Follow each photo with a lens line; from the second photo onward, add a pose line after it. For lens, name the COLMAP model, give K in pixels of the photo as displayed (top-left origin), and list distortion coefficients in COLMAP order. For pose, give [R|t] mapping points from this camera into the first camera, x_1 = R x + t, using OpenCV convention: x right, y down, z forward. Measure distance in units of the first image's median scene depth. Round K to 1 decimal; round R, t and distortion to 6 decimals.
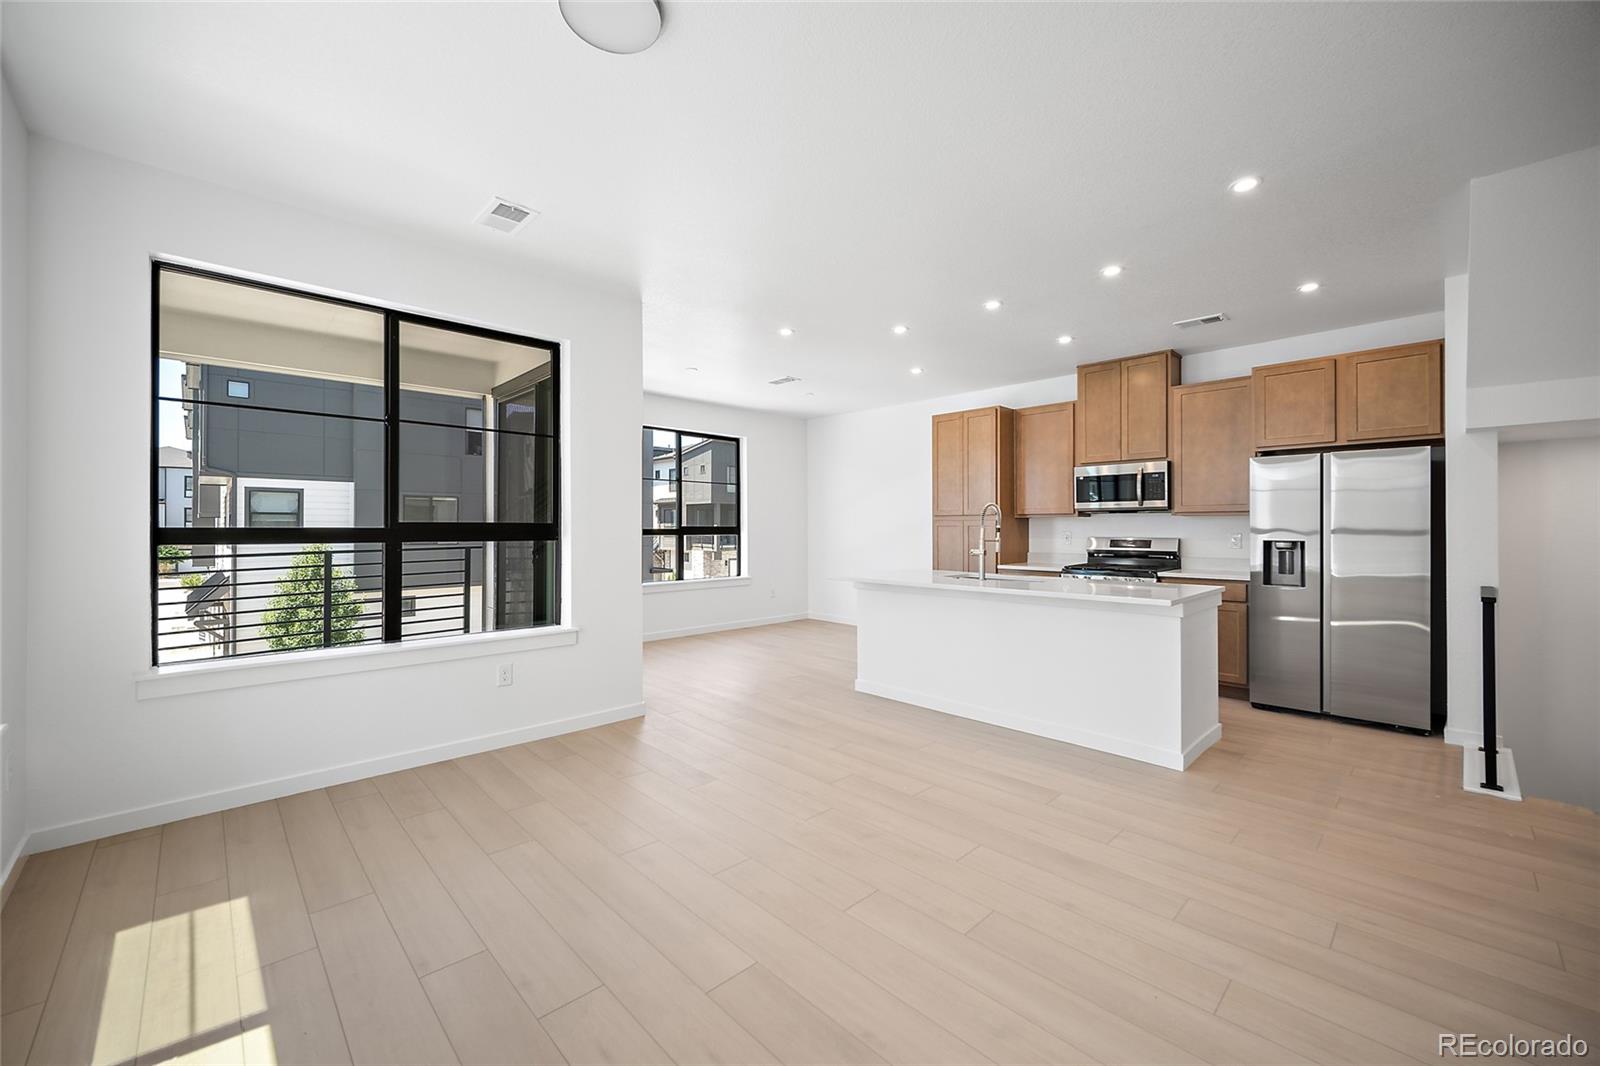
lens RADIAL K [[629.7, 0, 803.6], [0, 629.7, 527.3], [0, 0, 1]] dist [-0.002809, 0.001507]
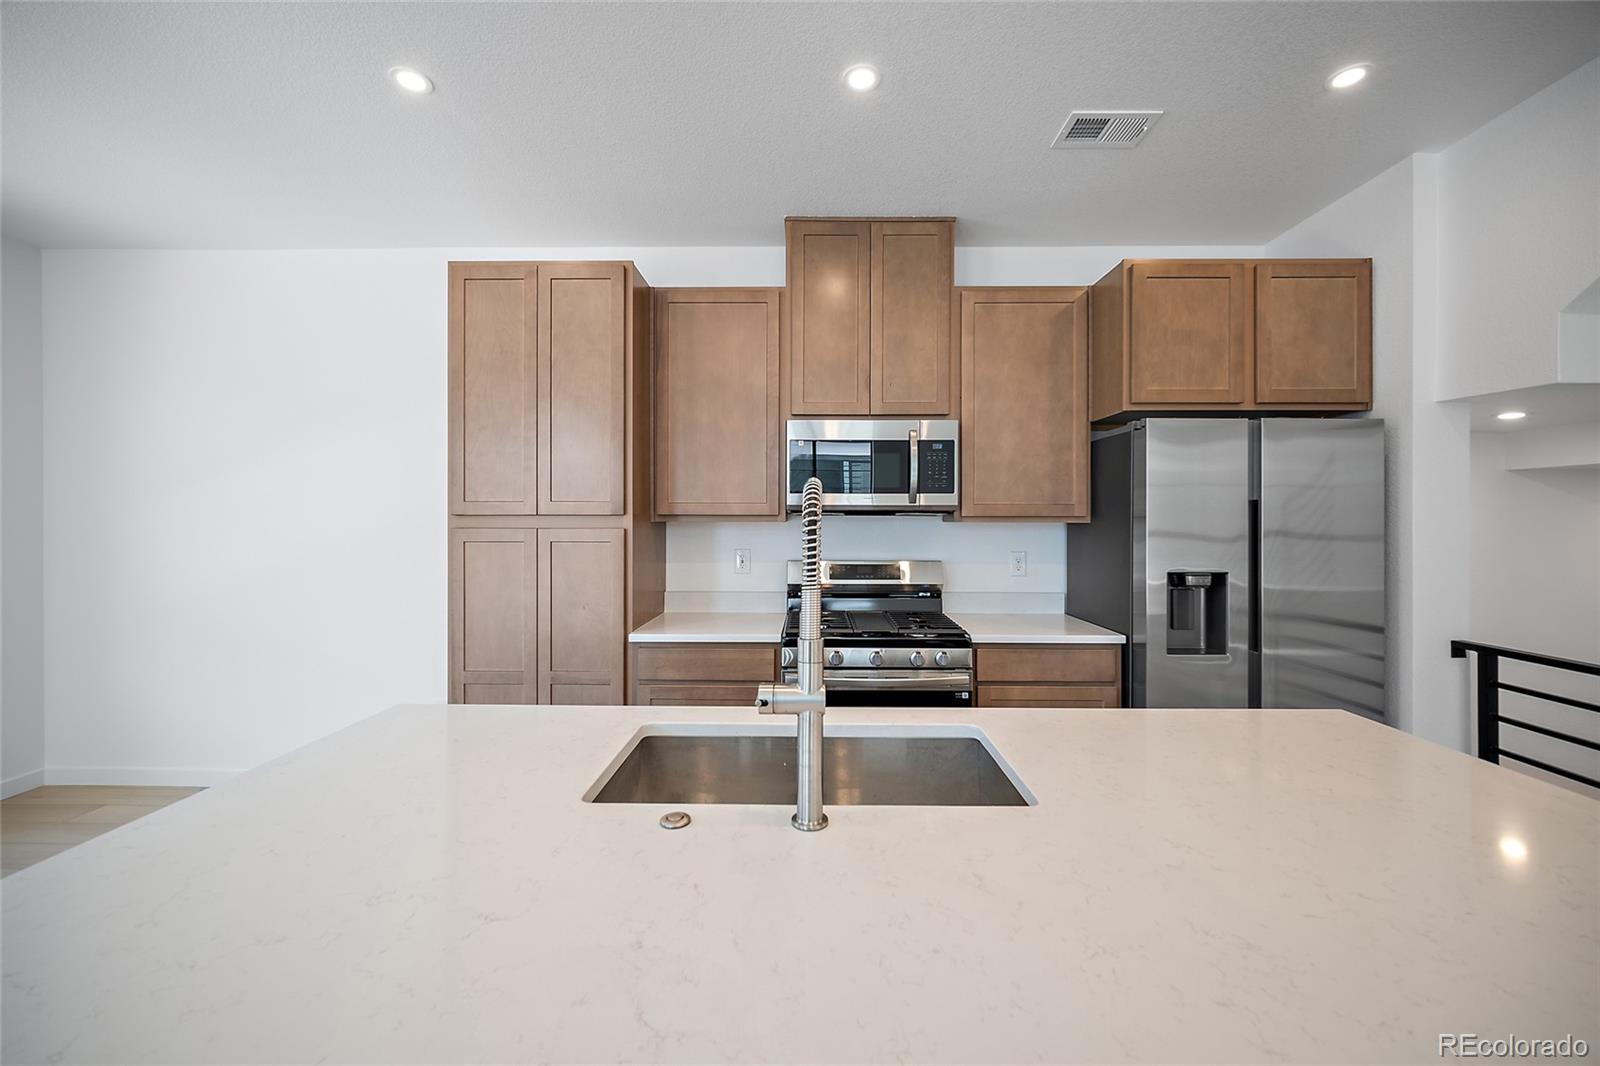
lens RADIAL K [[629.7, 0, 803.3], [0, 629.7, 518.5], [0, 0, 1]] dist [-0.002809, 0.001507]
pose [[0.707738, 0.004980, 0.706458, 0.089746], [-0.002591, 0.999987, -0.004453, -0.016226], [-0.706471, 0.001321, 0.707741, 0.604637]]
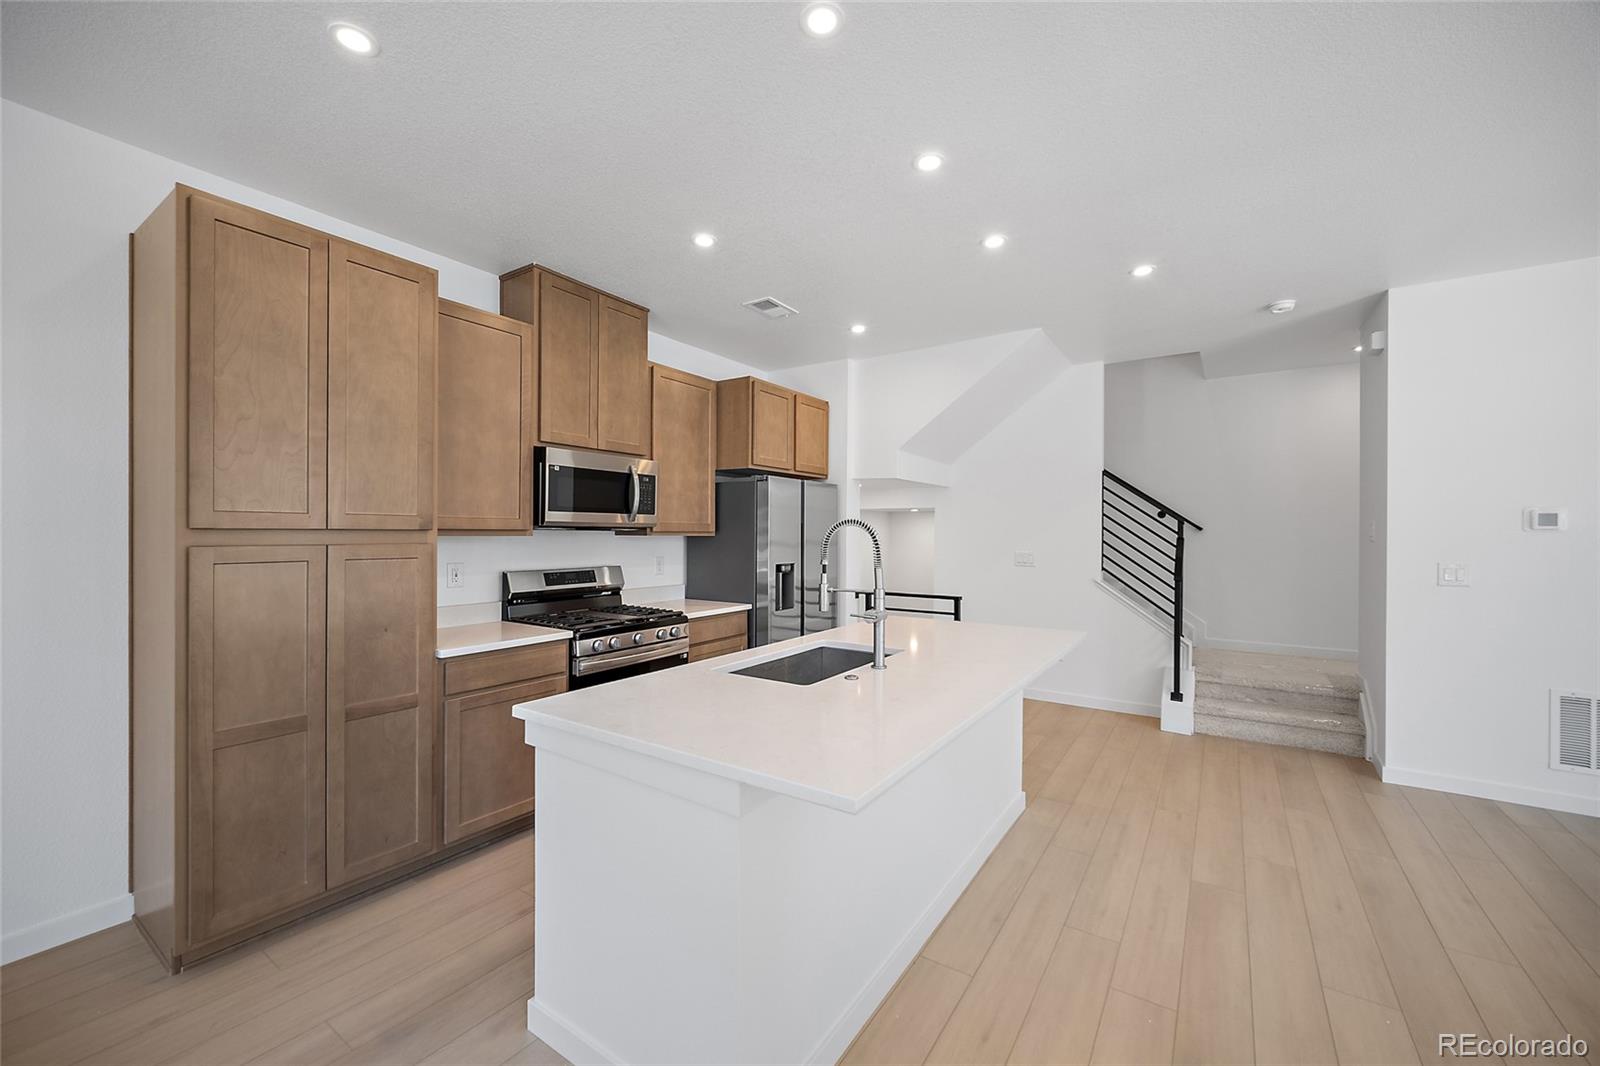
lens RADIAL K [[629.7, 0, 805.0], [0, 629.7, 535.0], [0, 0, 1]] dist [-0.002809, 0.001507]
pose [[-0.211376, -0.003634, 0.977398, -0.150850], [-0.004588, 0.999986, 0.002726, -0.019029], [-0.977394, -0.003908, -0.211389, 0.836154]]
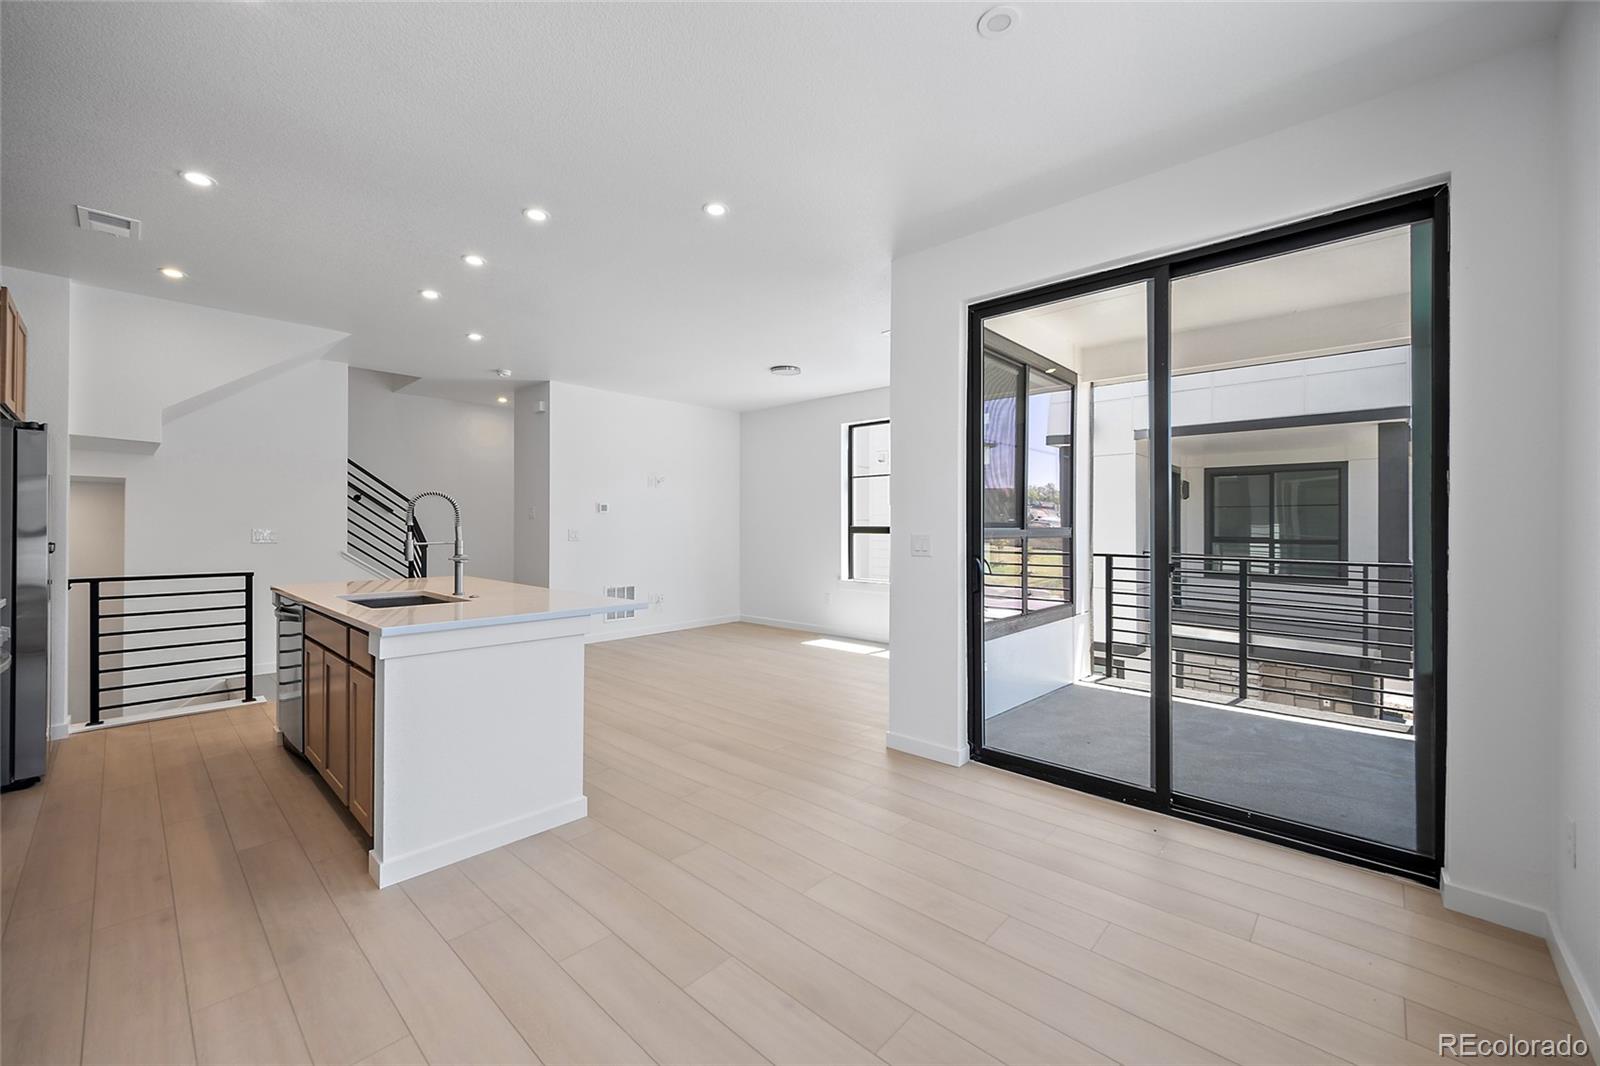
lens RADIAL K [[629.7, 0, 801.6], [0, 629.7, 526.2], [0, 0, 1]] dist [-0.002809, 0.001507]
pose [[-0.998612, -0.003856, -0.052532, -0.065614], [-0.003742, 0.999990, -0.002271, 0.000785], [0.052540, -0.002071, -0.998617, 1.273574]]
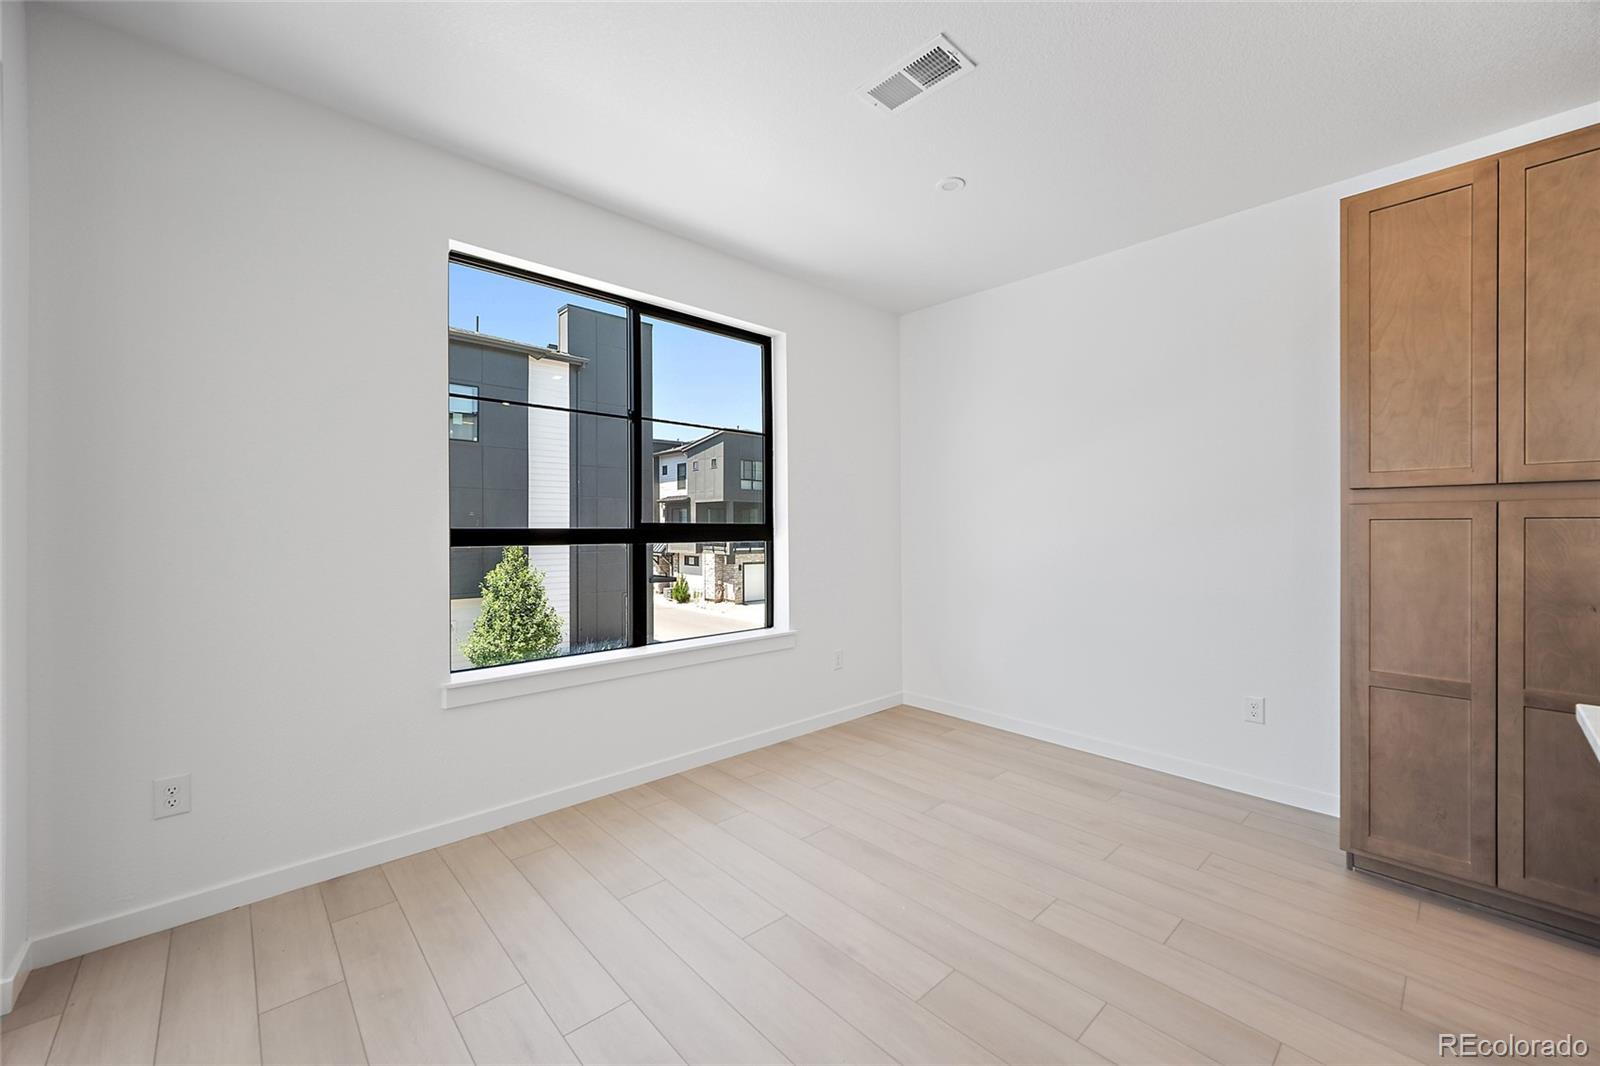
lens RADIAL K [[629.7, 0, 803.9], [0, 629.7, 530.6], [0, 0, 1]] dist [-0.002809, 0.001507]
pose [[0.999790, 0.001084, -0.020487, -0.089304], [-0.001021, 0.999995, 0.003084, 0.003453], [0.020490, -0.003062, 0.999785, 0.697127]]
